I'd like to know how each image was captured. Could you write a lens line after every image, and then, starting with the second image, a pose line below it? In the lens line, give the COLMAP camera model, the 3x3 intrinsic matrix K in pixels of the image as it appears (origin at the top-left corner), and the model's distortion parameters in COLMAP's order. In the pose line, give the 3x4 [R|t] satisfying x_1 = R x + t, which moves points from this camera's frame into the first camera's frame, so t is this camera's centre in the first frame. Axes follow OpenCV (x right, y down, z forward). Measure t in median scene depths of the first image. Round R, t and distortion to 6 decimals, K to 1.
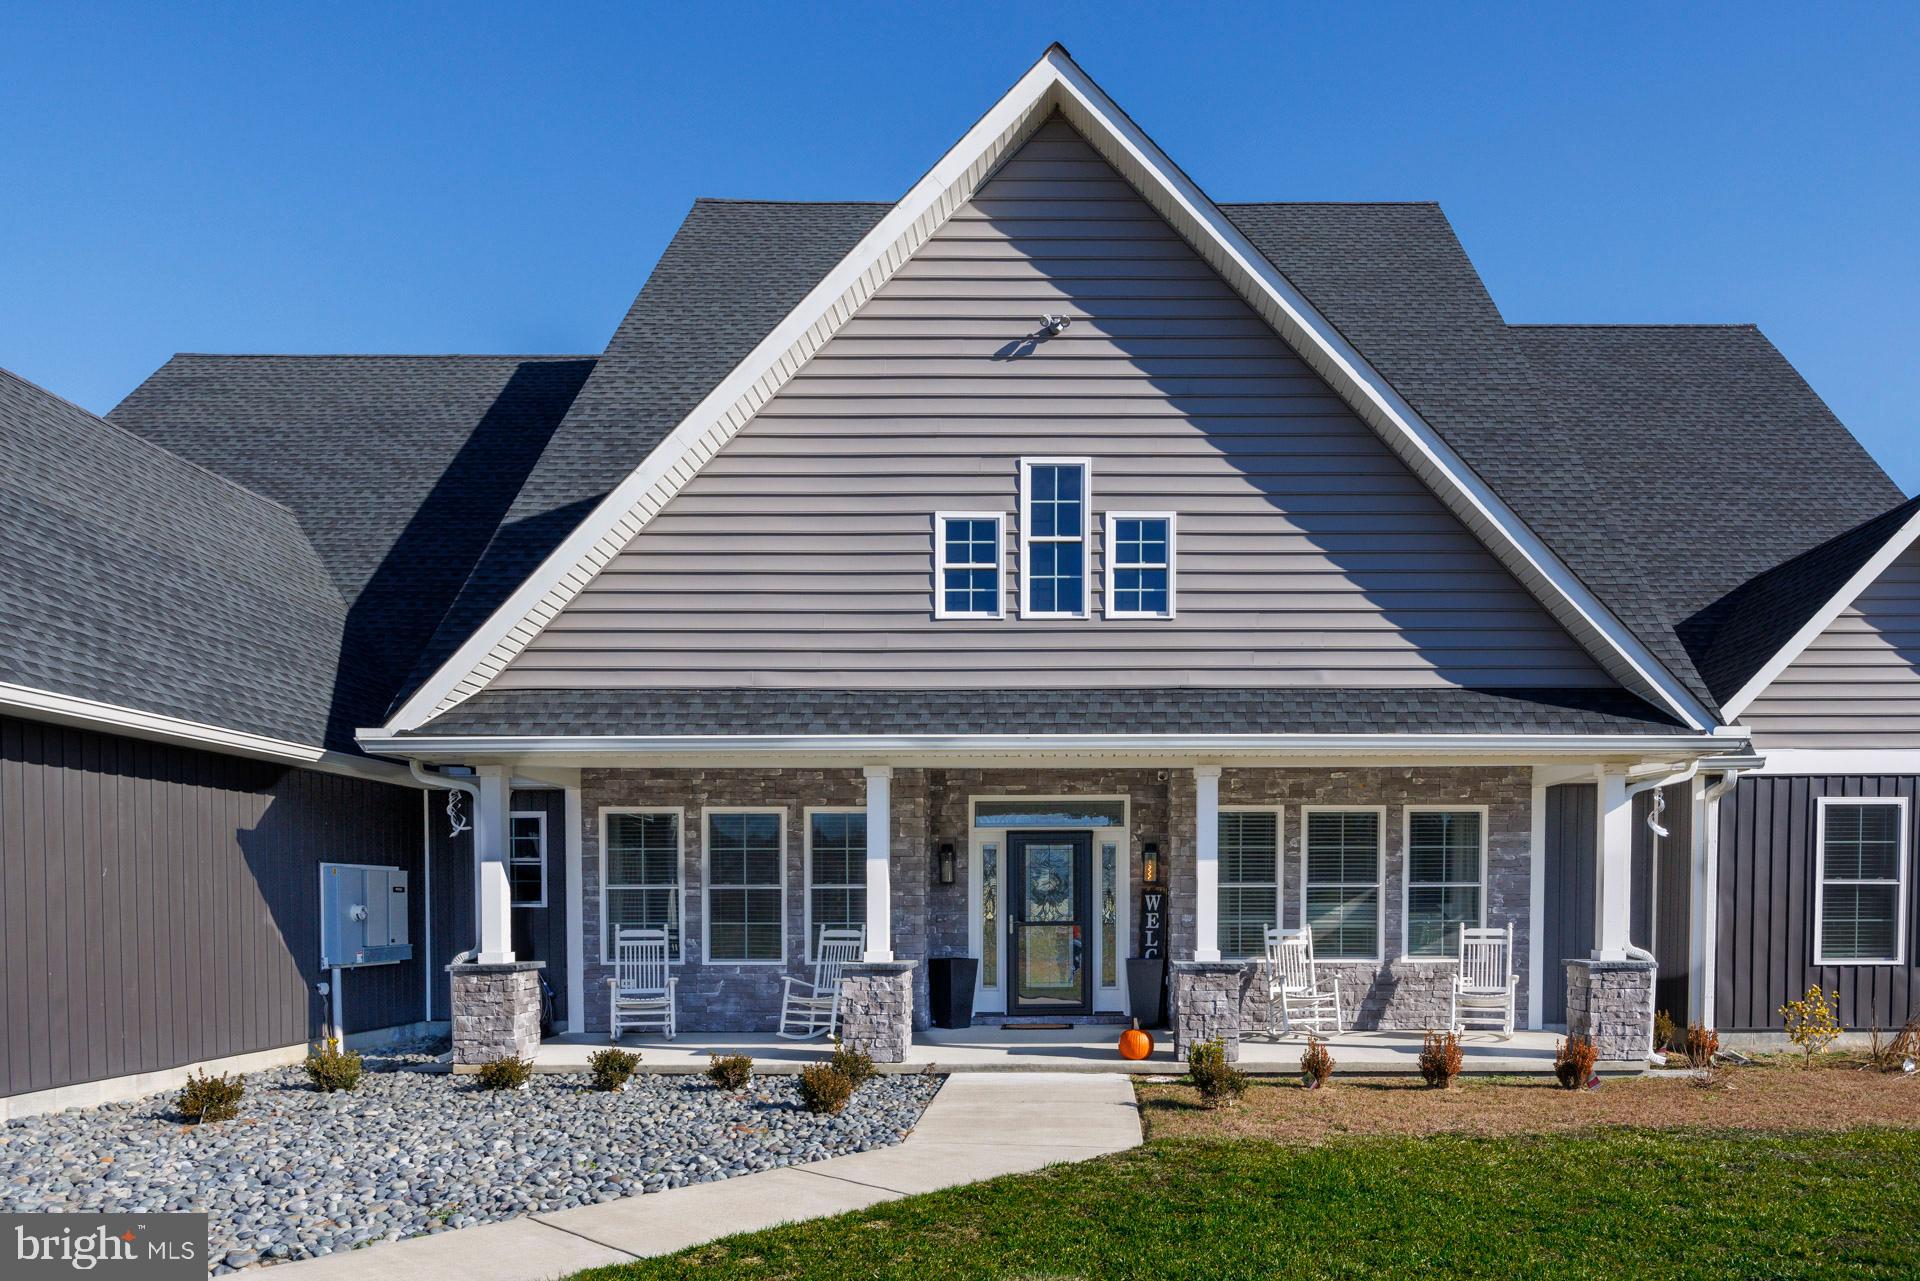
lens RADIAL K [[1194.2, 0, 962.7], [0, 1194.2, 945.5], [0, 0, 1]] dist [0.001430, -0.000475]
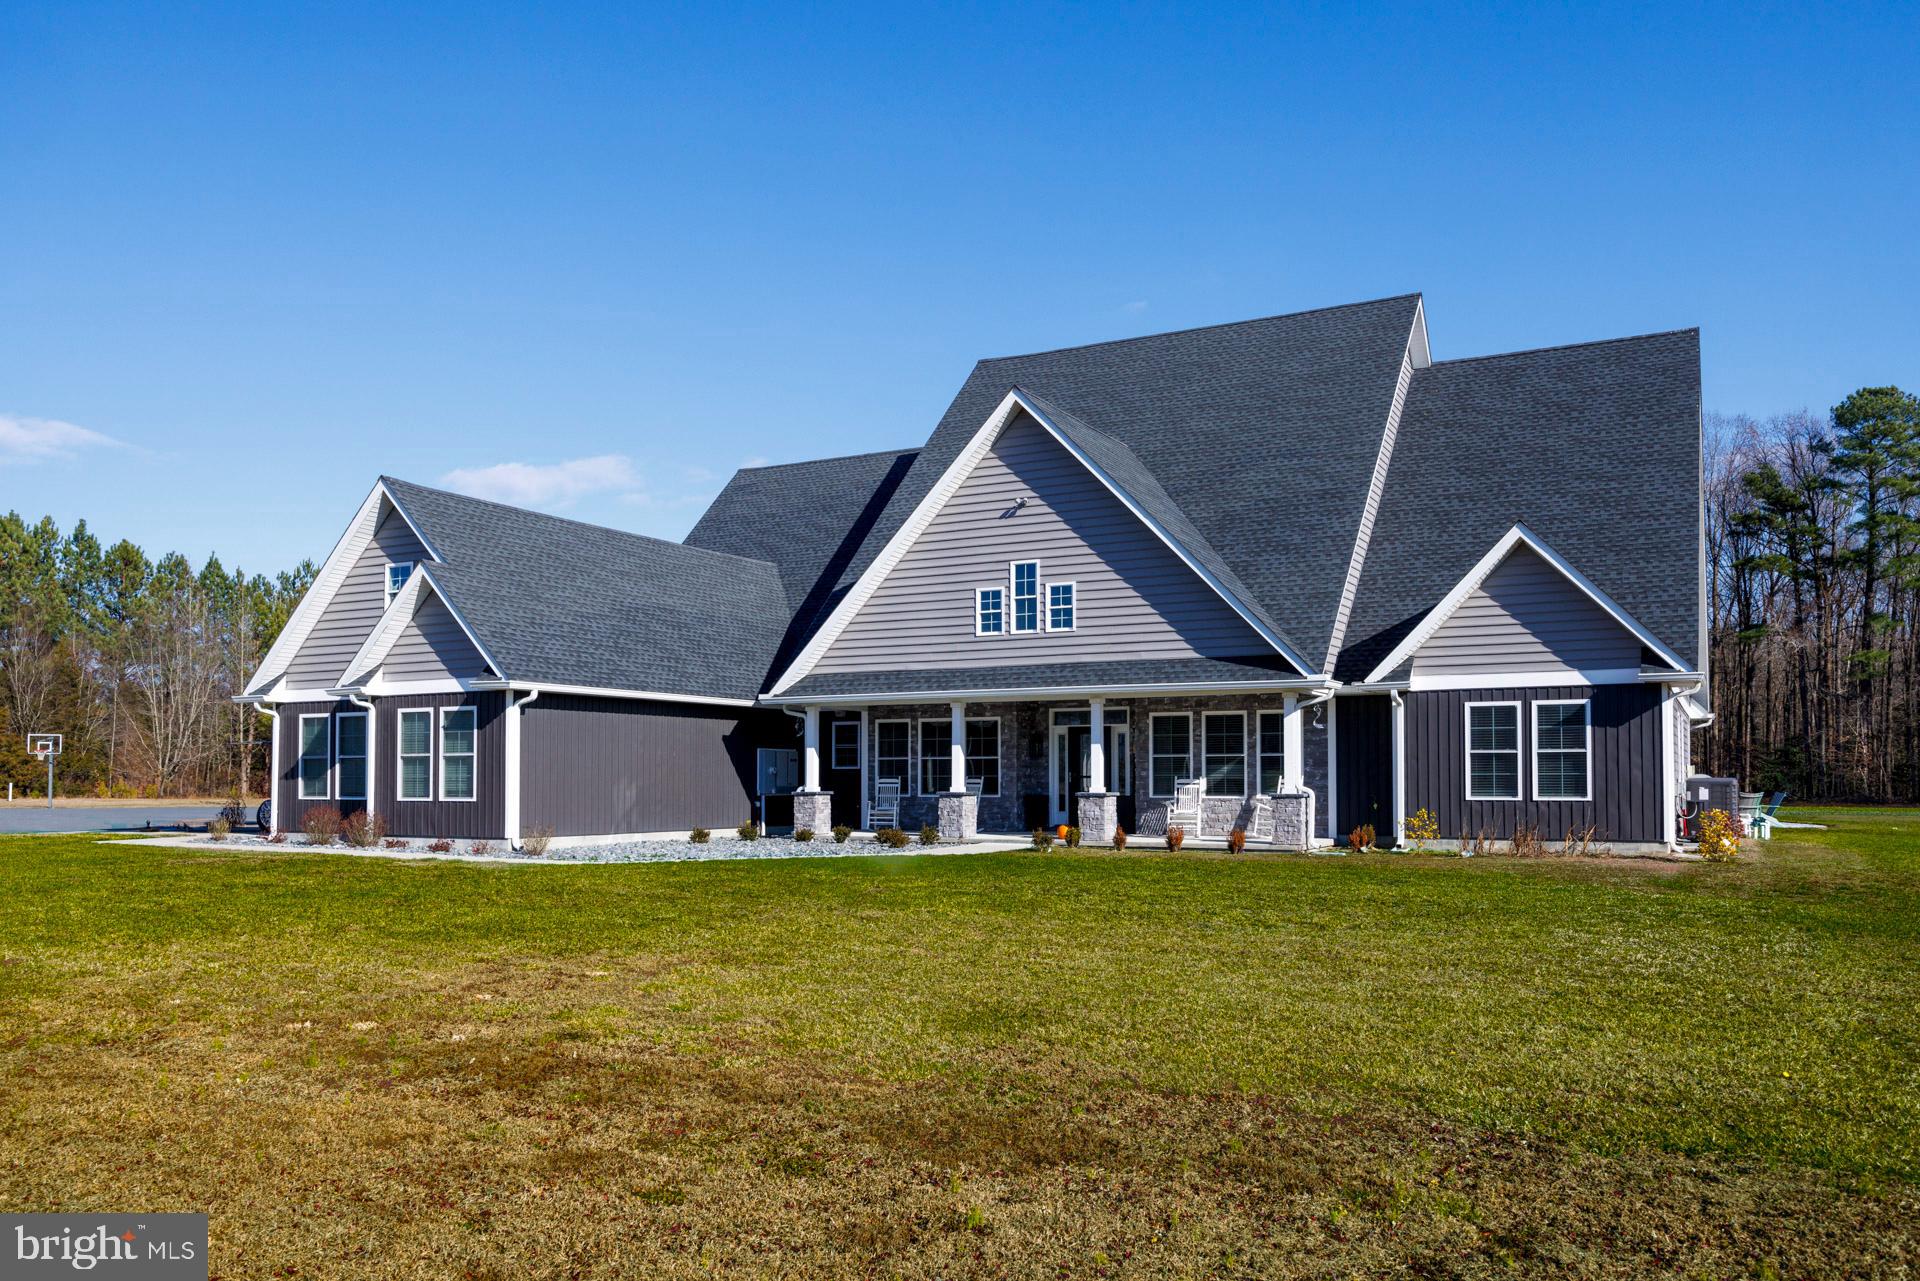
lens RADIAL K [[1446.9, 0, 959.8], [0, 1446.9, 718.0], [0, 0, 1]] dist [-0.000626, -0.000247]
pose [[0.873031, -0.019068, -0.487292, 1.245989], [-0.017440, 0.997375, -0.070272, 0.065239], [0.487353, 0.069848, 0.870407, -1.325760]]
